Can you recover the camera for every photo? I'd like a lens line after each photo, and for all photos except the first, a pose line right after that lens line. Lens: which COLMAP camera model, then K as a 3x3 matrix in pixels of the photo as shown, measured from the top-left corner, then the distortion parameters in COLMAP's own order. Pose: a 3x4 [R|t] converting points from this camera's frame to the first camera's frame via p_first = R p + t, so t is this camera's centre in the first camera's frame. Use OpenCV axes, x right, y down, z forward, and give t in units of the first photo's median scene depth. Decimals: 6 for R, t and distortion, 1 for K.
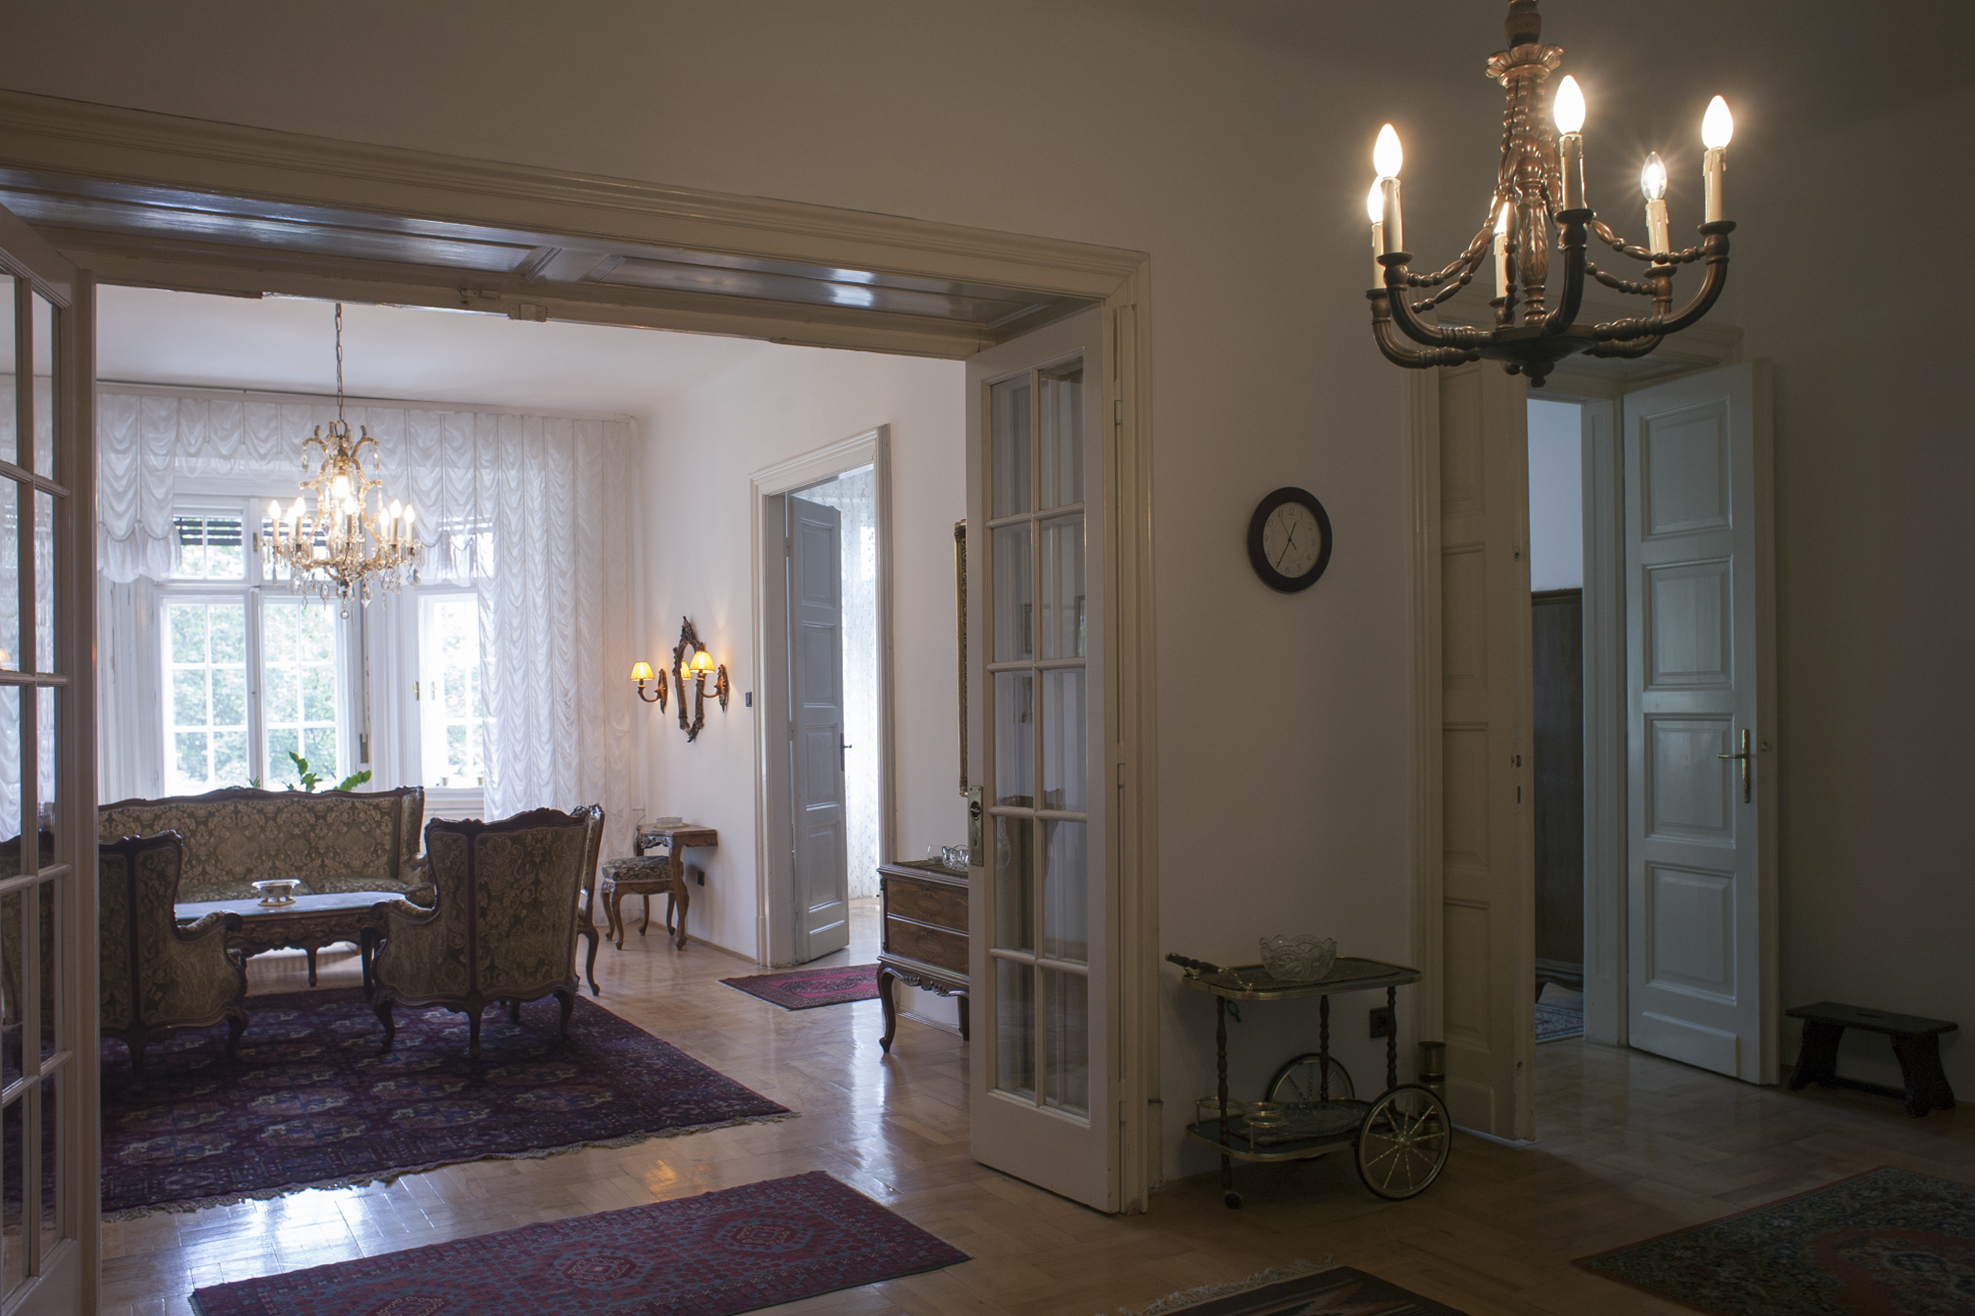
lens RADIAL K [[1644.7, 0, 990.1], [0, 1644.7, 744.3], [0, 0, 1]] dist [-0.005623, 0.000187]
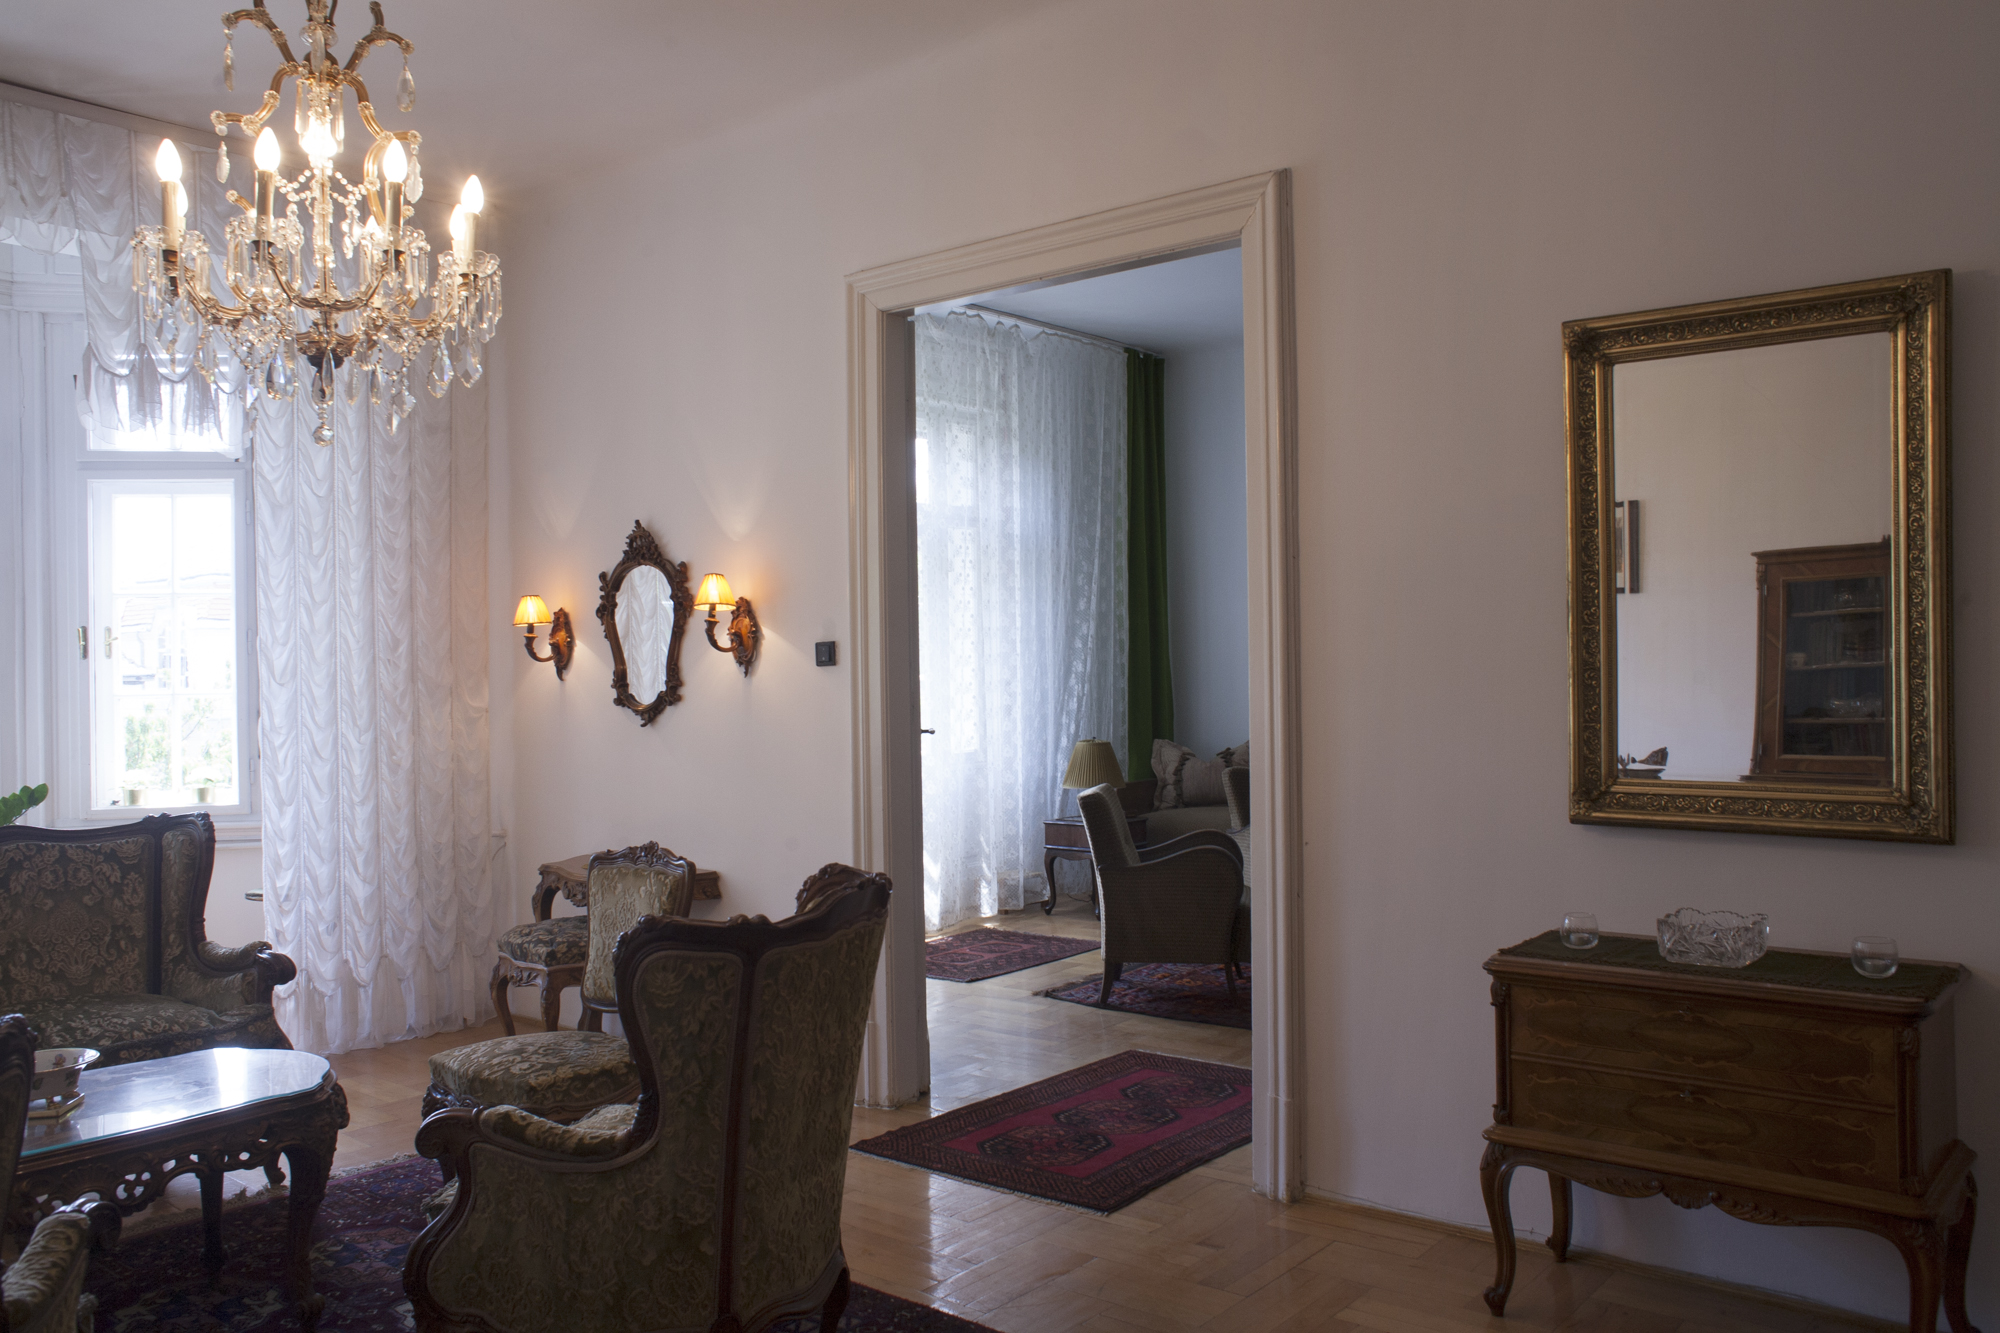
lens RADIAL K [[1577.1, 0, 1000.0], [0, 1577.1, 666.5], [0, 0, 1]] dist [-0.097595, 0.147913]
pose [[0.930705, 0.003682, 0.365751, -0.355991], [0.009364, 0.999382, -0.033889, -0.003300], [-0.365650, 0.034966, 0.930095, 0.534400]]
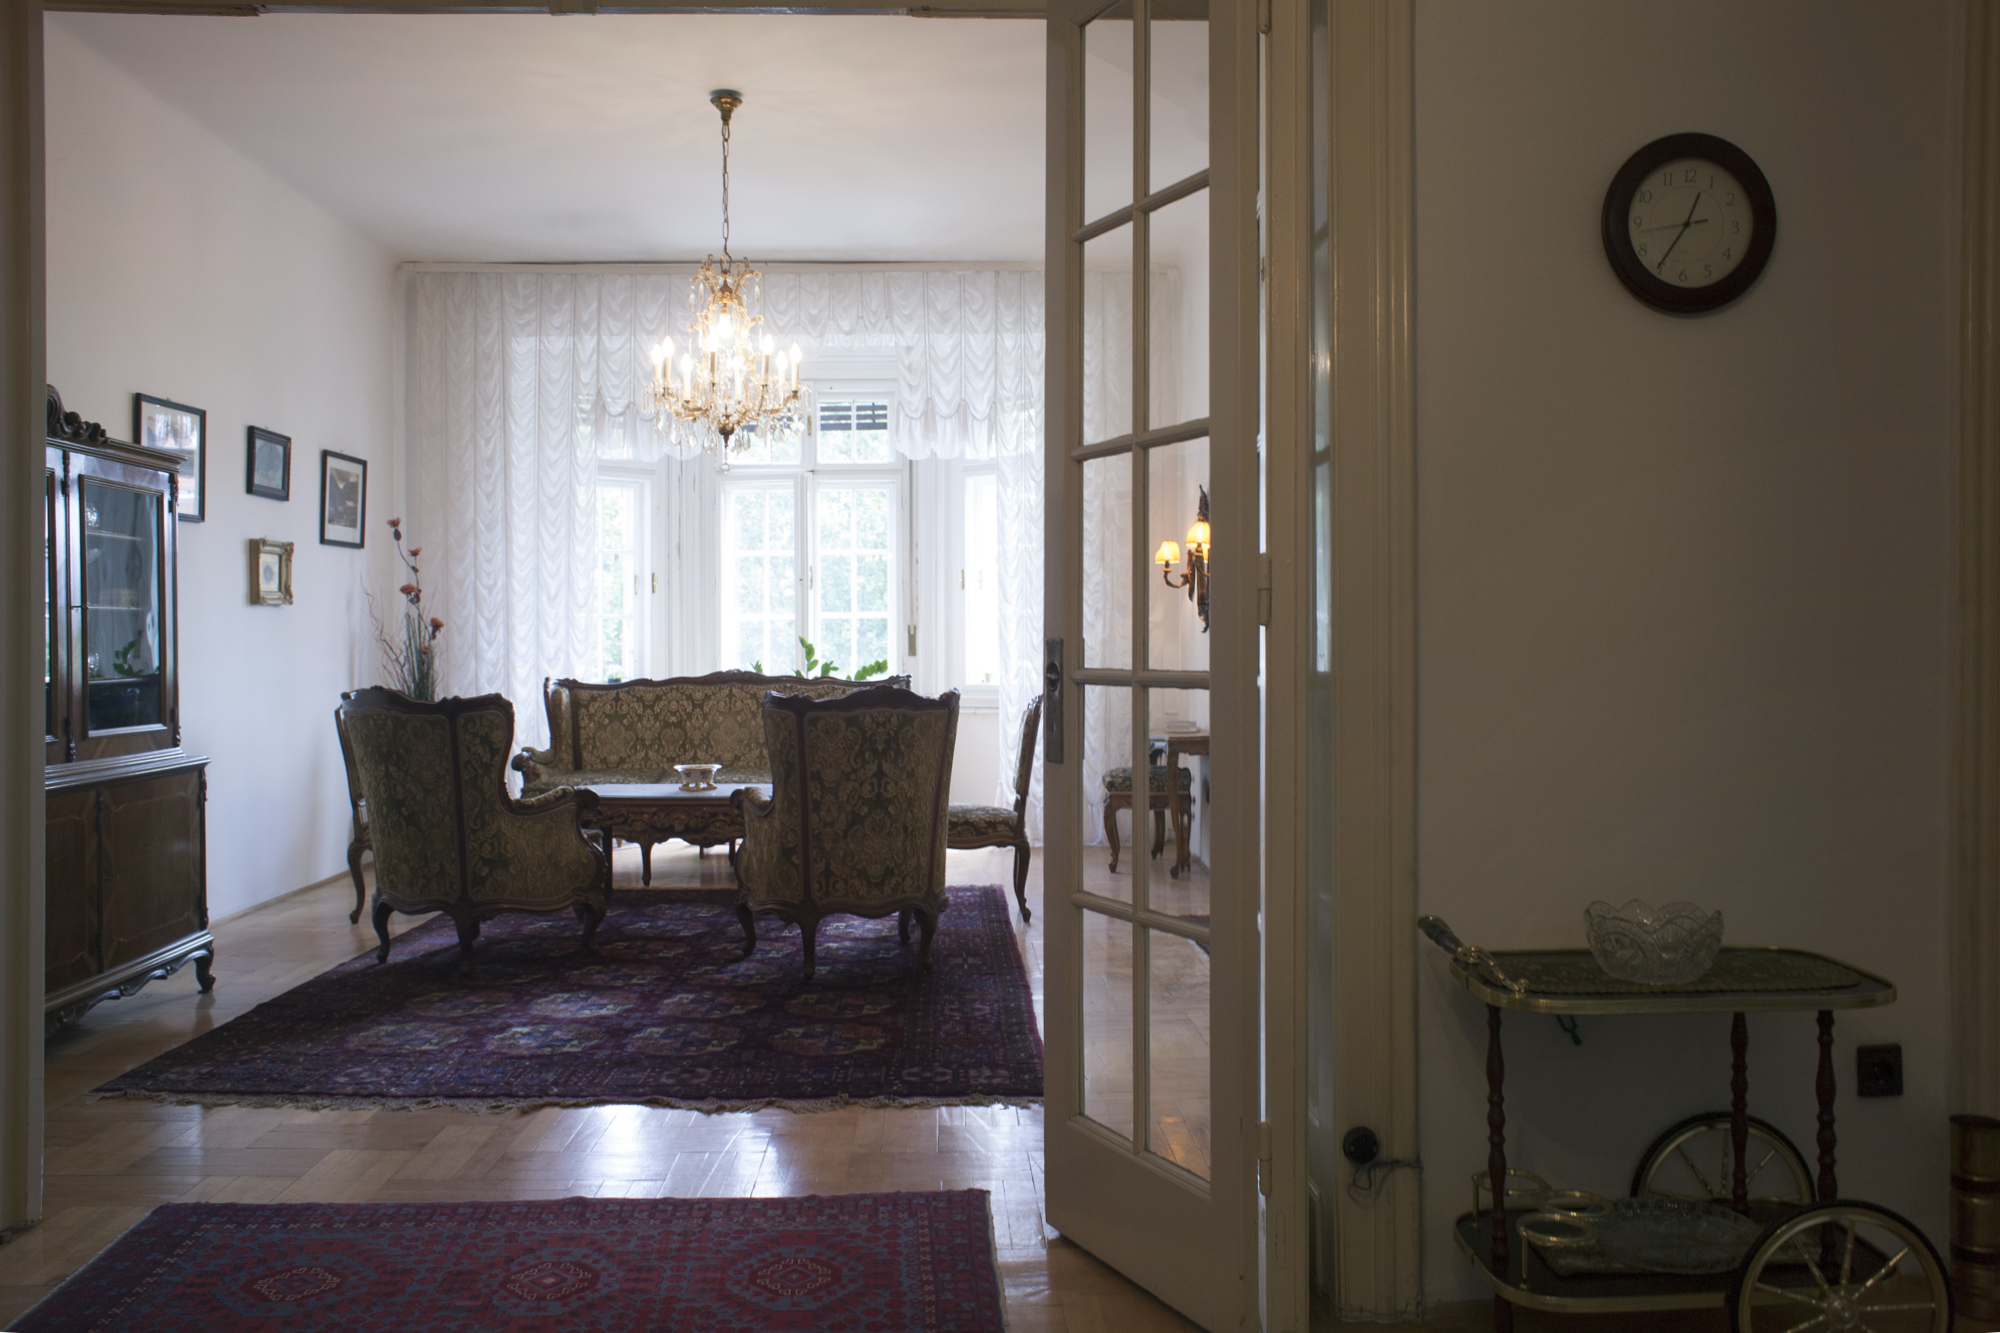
lens RADIAL K [[1662.5, 0, 1006.7], [0, 1662.5, 604.5], [0, 0, 1]] dist [-0.097040, 0.000660]
pose [[0.891942, 0.004172, -0.452131, 0.144878], [-0.025271, 0.998854, -0.040638, 0.027807], [0.451444, 0.047672, 0.891025, 0.252772]]
